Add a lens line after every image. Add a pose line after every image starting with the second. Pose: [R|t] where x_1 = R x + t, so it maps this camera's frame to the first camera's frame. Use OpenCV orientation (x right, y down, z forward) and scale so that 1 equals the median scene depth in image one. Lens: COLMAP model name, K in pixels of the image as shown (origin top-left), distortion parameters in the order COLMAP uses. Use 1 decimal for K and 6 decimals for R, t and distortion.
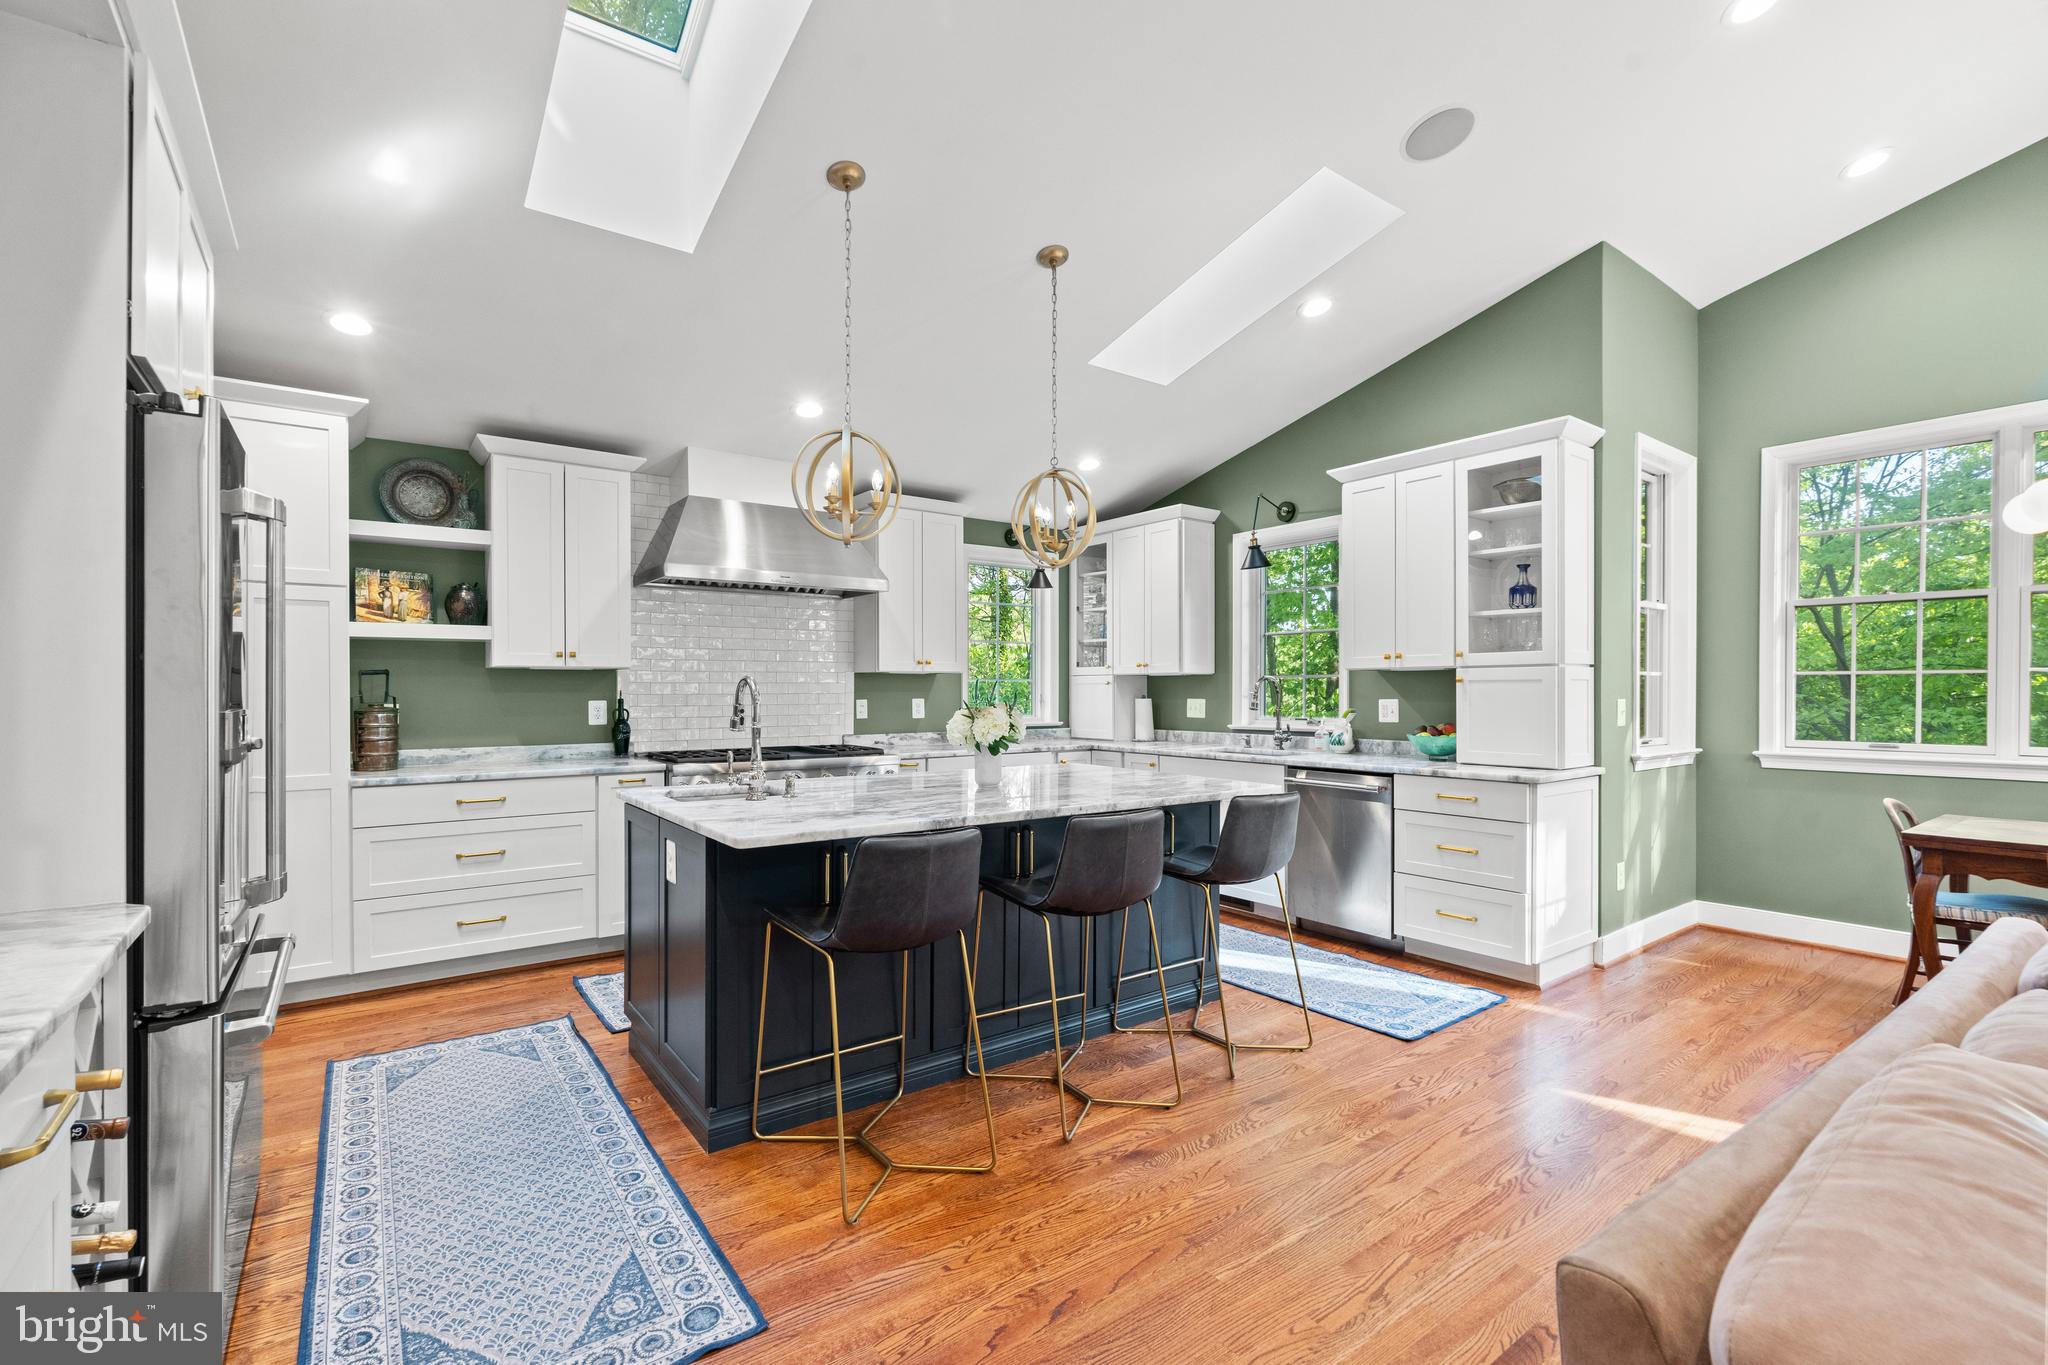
lens RADIAL K [[938.5, 0, 1024.0], [0, 938.5, 682.5], [0, 0, 1]] dist [0.029434, -0.000016]
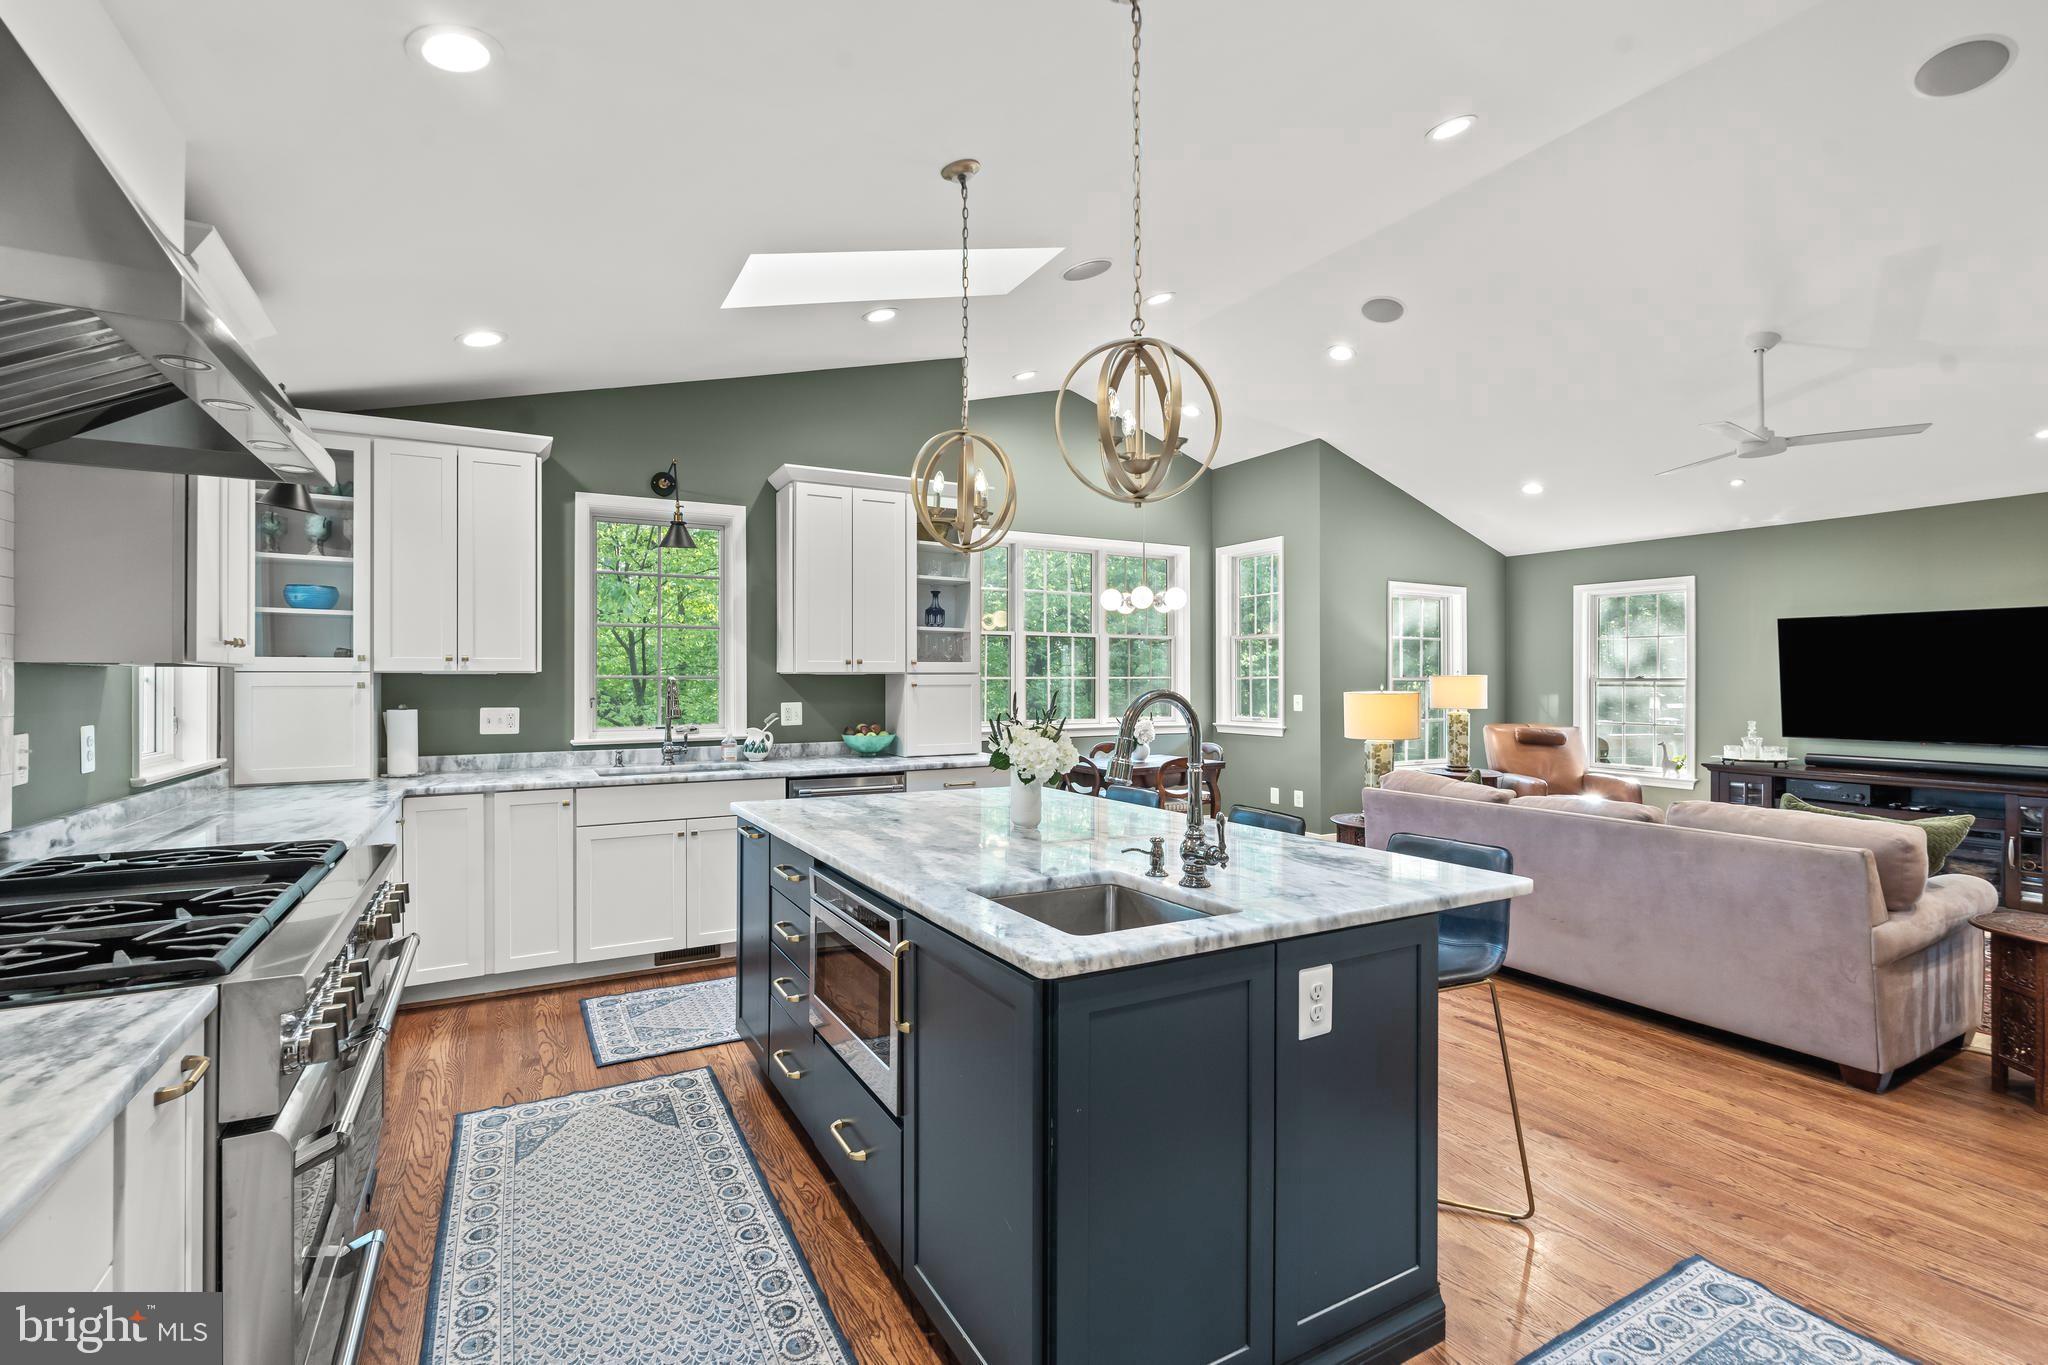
lens RADIAL K [[913.9, 0, 1018.1], [0, 913.9, 688.2], [0, 0, 1]] dist [-0.002703, -0.001334]
pose [[0.105656, -0.004057, 0.994394, -0.507880], [-0.005820, 0.999972, 0.004699, -0.003078], [-0.994386, -0.006284, 0.105629, 0.598763]]
